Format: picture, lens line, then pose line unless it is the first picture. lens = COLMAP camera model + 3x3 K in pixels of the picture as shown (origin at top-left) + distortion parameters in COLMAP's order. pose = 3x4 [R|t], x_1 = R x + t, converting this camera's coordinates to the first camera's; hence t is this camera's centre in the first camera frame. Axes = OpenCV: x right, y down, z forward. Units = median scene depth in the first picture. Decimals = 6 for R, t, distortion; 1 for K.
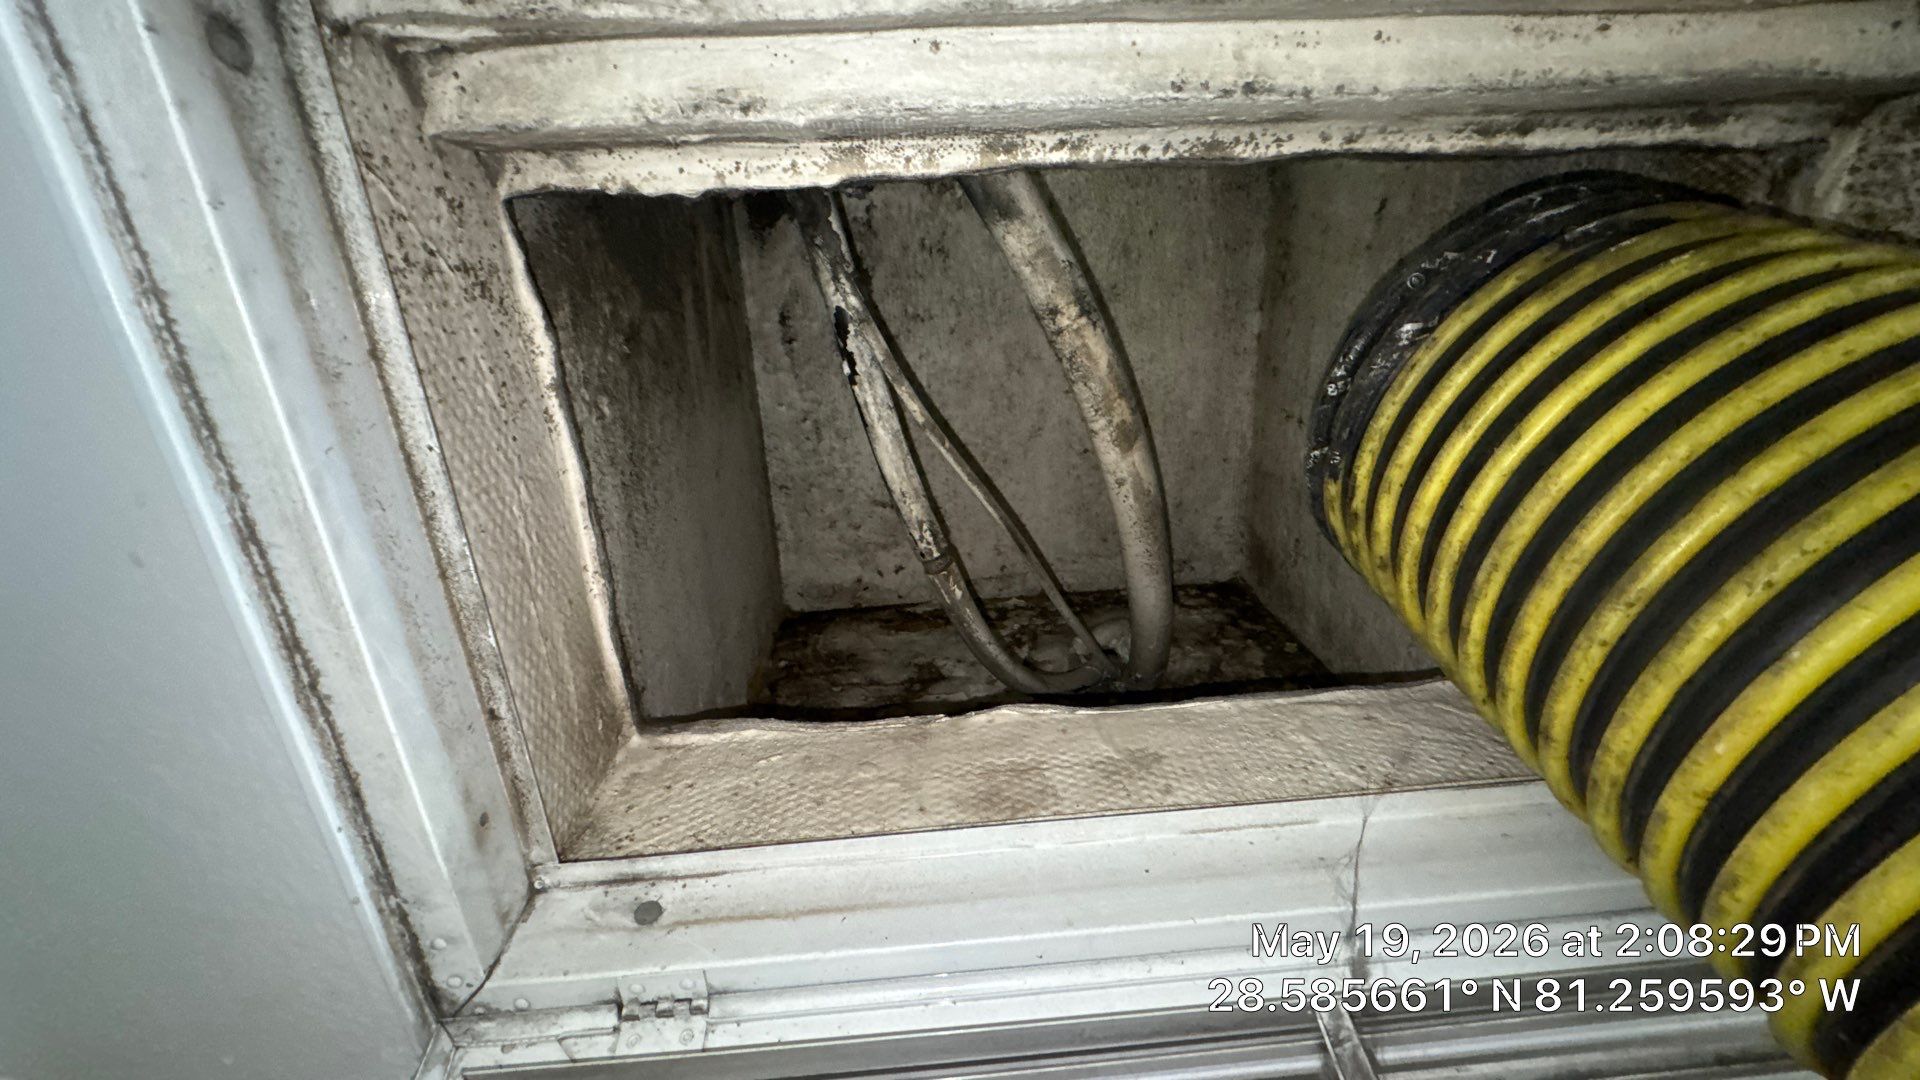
lens RADIAL K [[768.9, 0, 959.1], [0, 768.9, 541.0], [0, 0, 1]] dist [-0.003902, 0.000925]
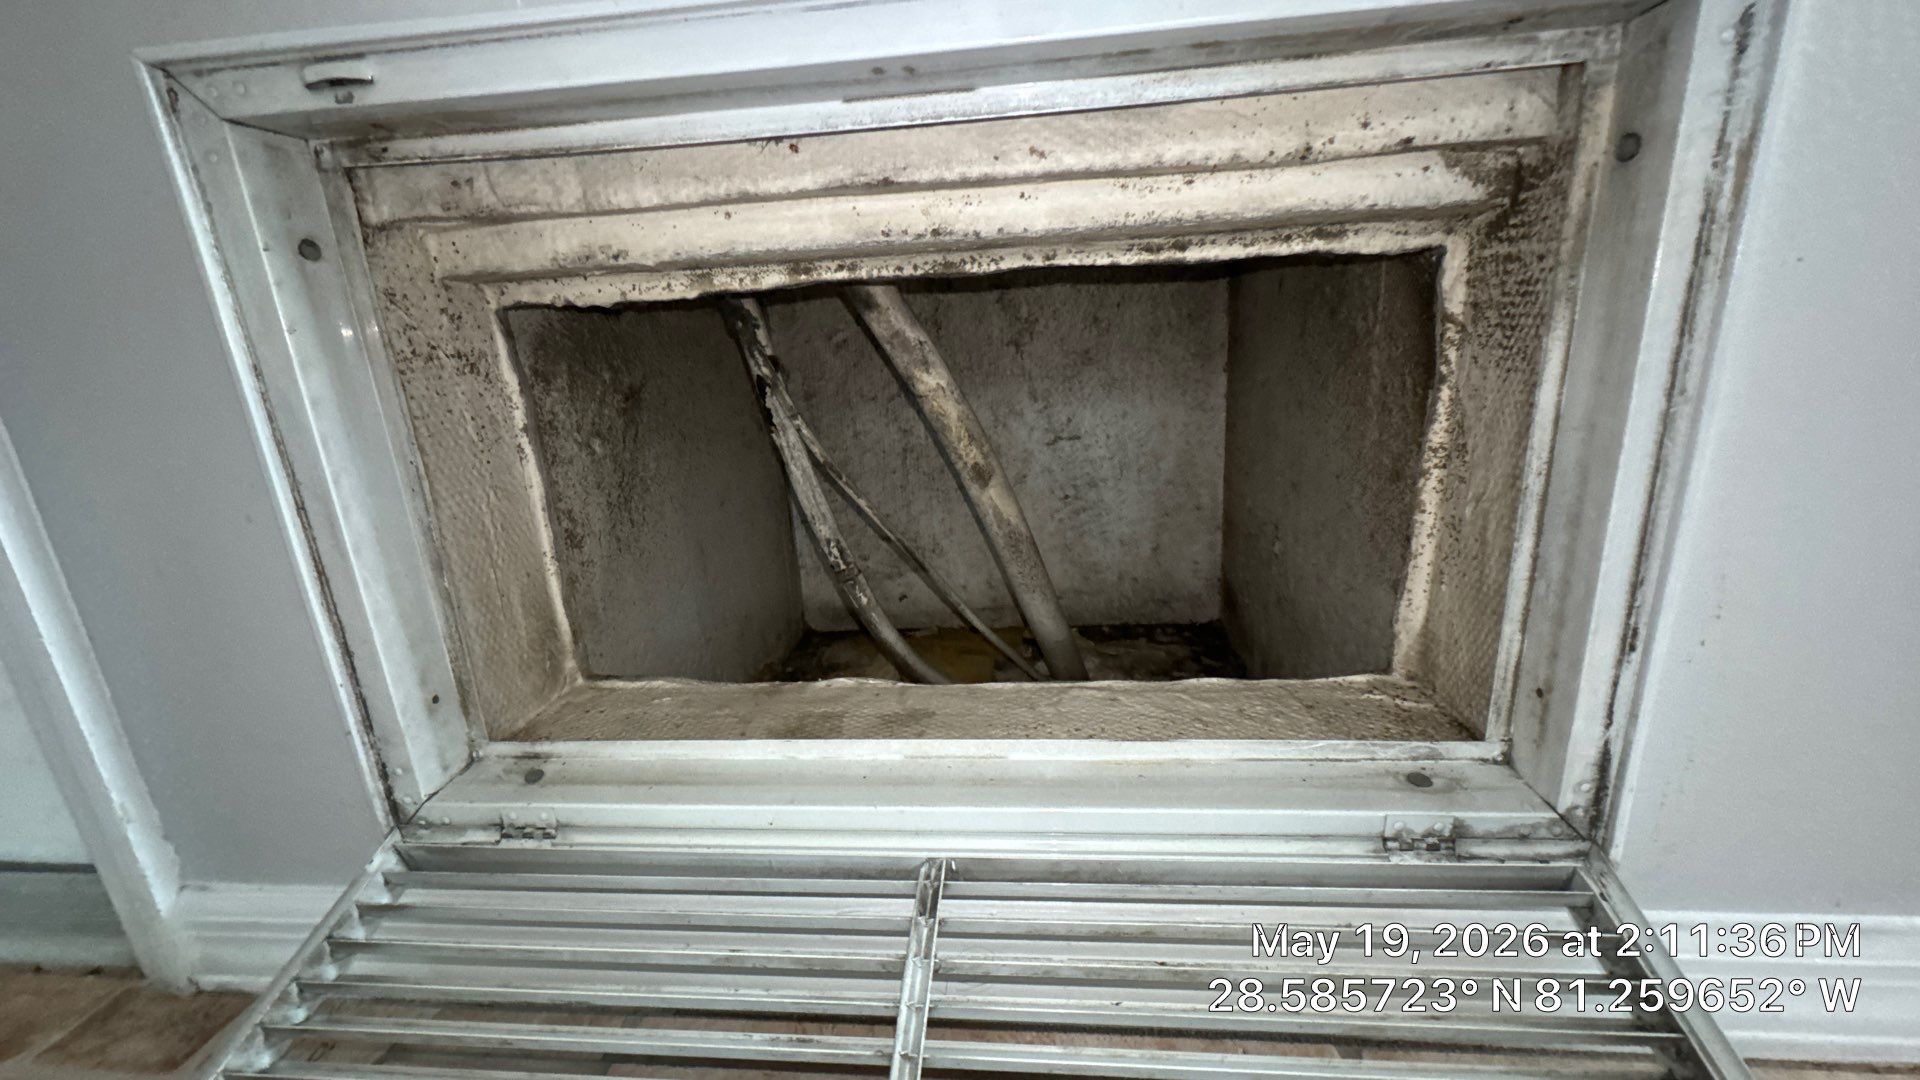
lens RADIAL K [[768.9, 0, 962.7], [0, 768.9, 542.6], [0, 0, 1]] dist [-0.003902, 0.000925]
pose [[0.986926, 0.032445, -0.157875, 0.462956], [-0.043104, 0.996982, -0.064560, 0.065428], [0.155304, 0.070521, 0.985346, -0.274076]]
